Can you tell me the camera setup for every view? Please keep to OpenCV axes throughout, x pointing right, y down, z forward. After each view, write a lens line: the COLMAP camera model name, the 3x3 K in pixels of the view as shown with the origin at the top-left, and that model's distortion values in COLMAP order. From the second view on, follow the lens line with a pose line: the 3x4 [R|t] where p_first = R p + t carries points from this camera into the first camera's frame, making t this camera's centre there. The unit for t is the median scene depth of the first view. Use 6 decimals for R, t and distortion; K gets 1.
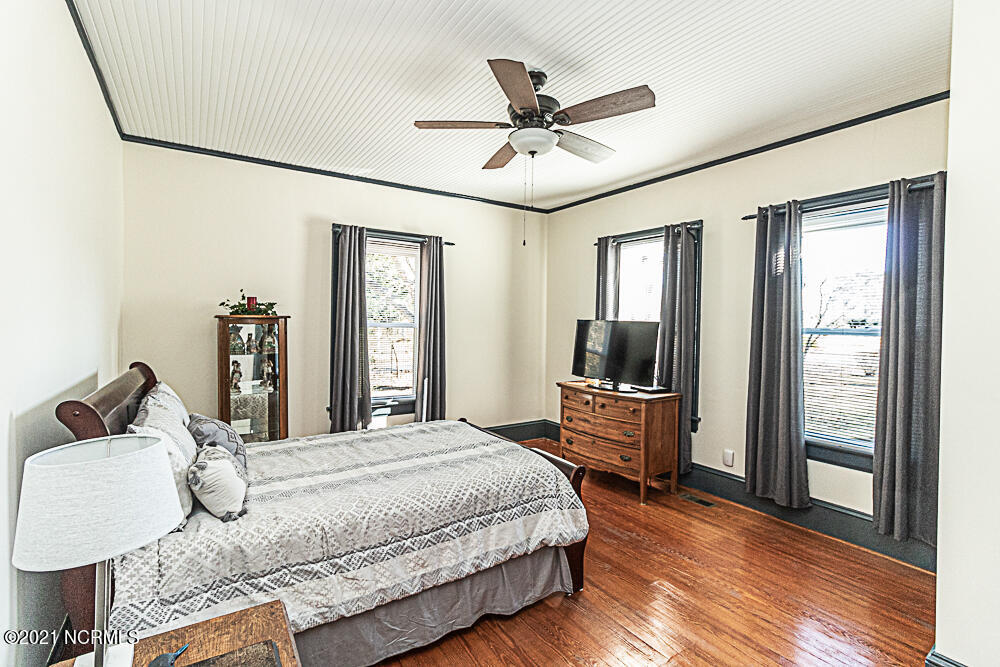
lens RADIAL K [[461.6, 0, 500.7], [0, 461.6, 328.9], [0, 0, 1]] dist [0.000759, 0.000269]
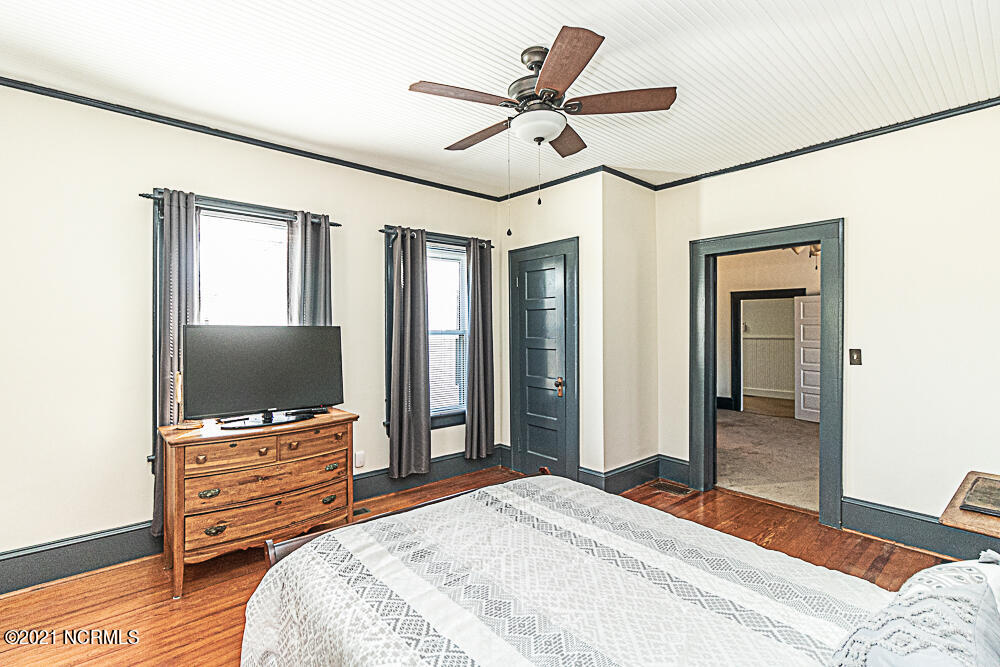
lens RADIAL K [[461.6, 0, 500.7], [0, 461.6, 328.9], [0, 0, 1]] dist [0.000759, 0.000269]
pose [[-0.127199, -0.015073, 0.991763, -0.598122], [0.018838, 0.999667, 0.017610, -0.023073], [-0.991698, 0.020923, -0.126873, 0.874573]]
